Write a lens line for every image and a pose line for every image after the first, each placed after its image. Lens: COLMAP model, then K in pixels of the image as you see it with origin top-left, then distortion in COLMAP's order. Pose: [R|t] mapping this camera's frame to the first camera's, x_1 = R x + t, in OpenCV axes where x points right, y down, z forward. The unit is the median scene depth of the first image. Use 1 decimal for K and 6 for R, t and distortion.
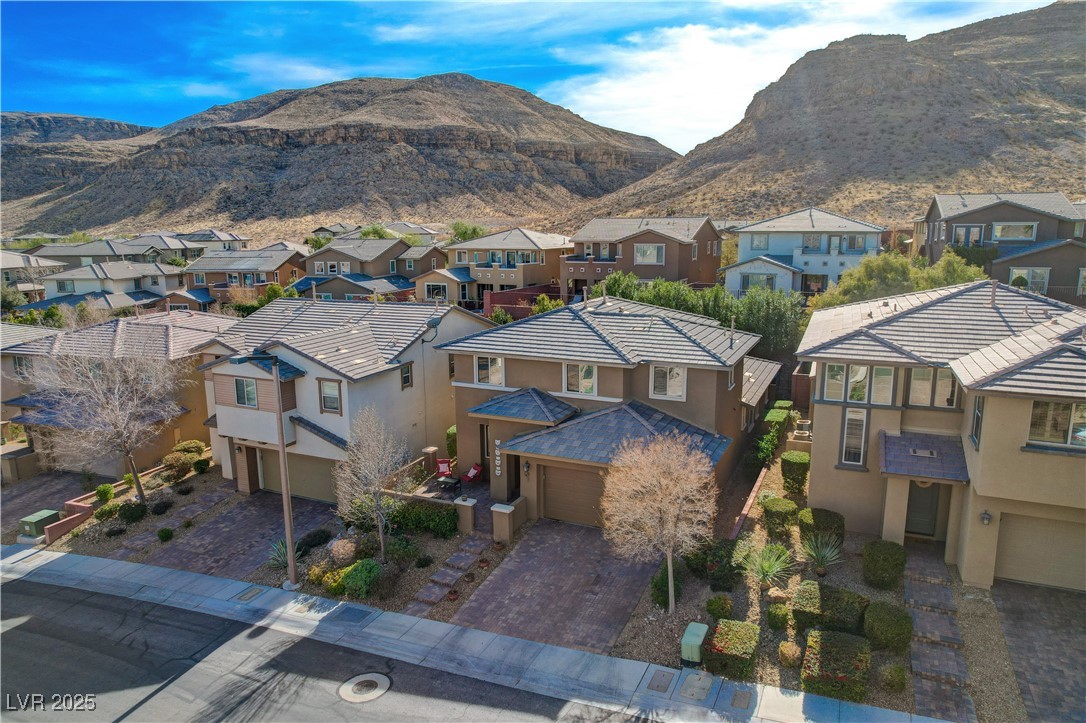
lens RADIAL K [[712.6, 0, 545.2], [0, 712.6, 360.5], [0, 0, 1]] dist [-0.082241, 0.076340]
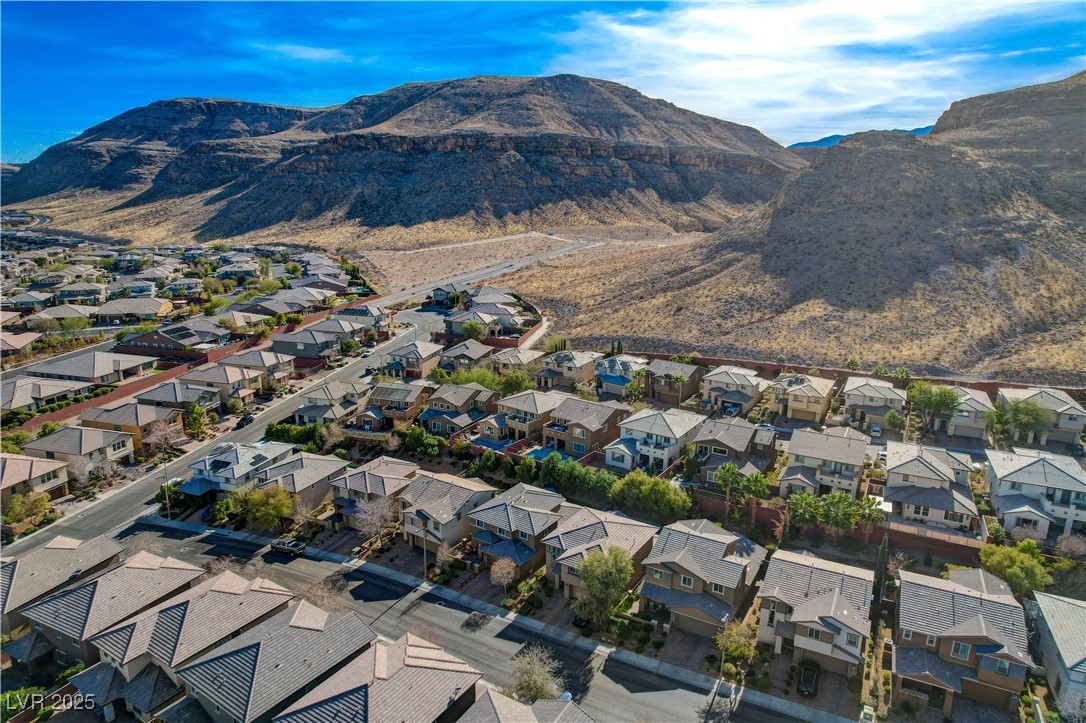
lens RADIAL K [[703.3, 0, 543.0], [0, 703.3, 361.5], [0, 0, 1]] dist [-0.085922, 0.068294]
pose [[0.986845, 0.058677, -0.150648, 0.101043], [-0.048959, 0.996522, 0.067432, -0.147781], [0.154081, -0.059169, 0.986285, -0.334099]]
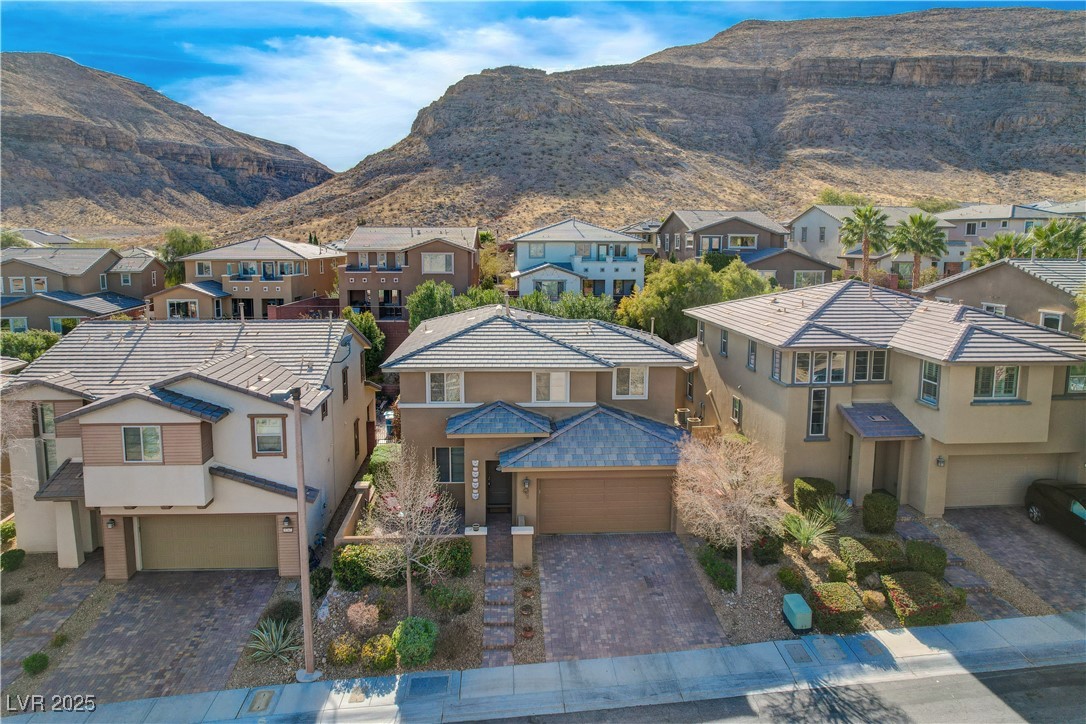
lens RADIAL K [[714.9, 0, 545.1], [0, 714.9, 324.4], [0, 0, 1]] dist [-0.088497, 0.095780]
pose [[0.880855, -0.046913, 0.471055, -0.055980], [0.077485, 0.995945, -0.045707, -0.002183], [-0.467001, 0.076761, 0.880919, 0.016722]]
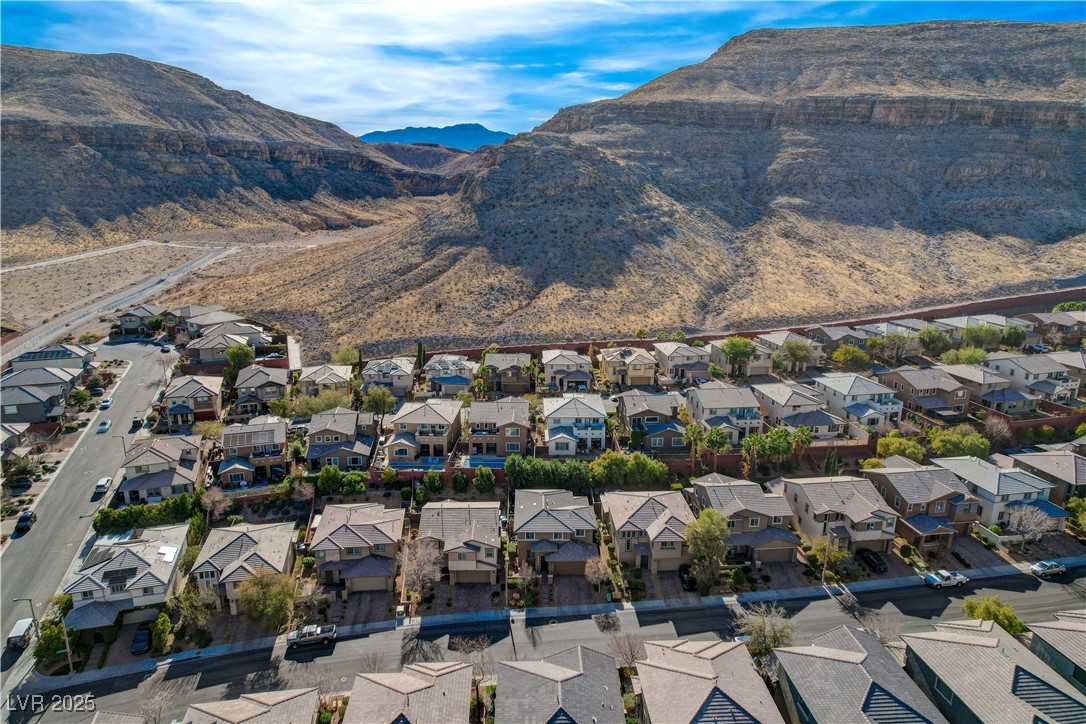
lens RADIAL K [[700.8, 0, 546.7], [0, 700.8, 357.3], [0, 0, 1]] dist [-0.086120, 0.086412]
pose [[0.896641, -0.093510, 0.432770, -0.198146], [0.067393, 0.994878, 0.075339, -0.156643], [-0.437598, -0.038387, 0.898351, -0.292894]]
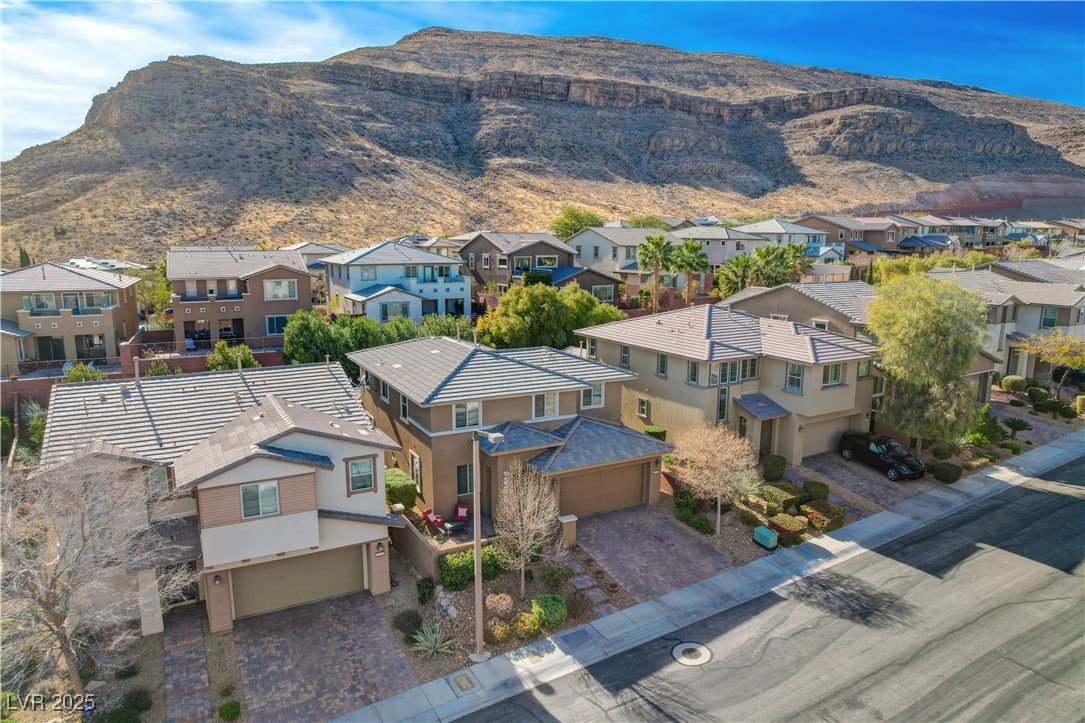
lens RADIAL K [[695.1, 0, 542.5], [0, 695.1, 361.5], [0, 0, 1]] dist [-0.066503, 0.062063]
pose [[0.598535, -0.133541, 0.789888, -0.119444], [0.140673, 0.988207, 0.060475, -0.016415], [-0.788649, 0.074920, 0.610262, 0.034974]]
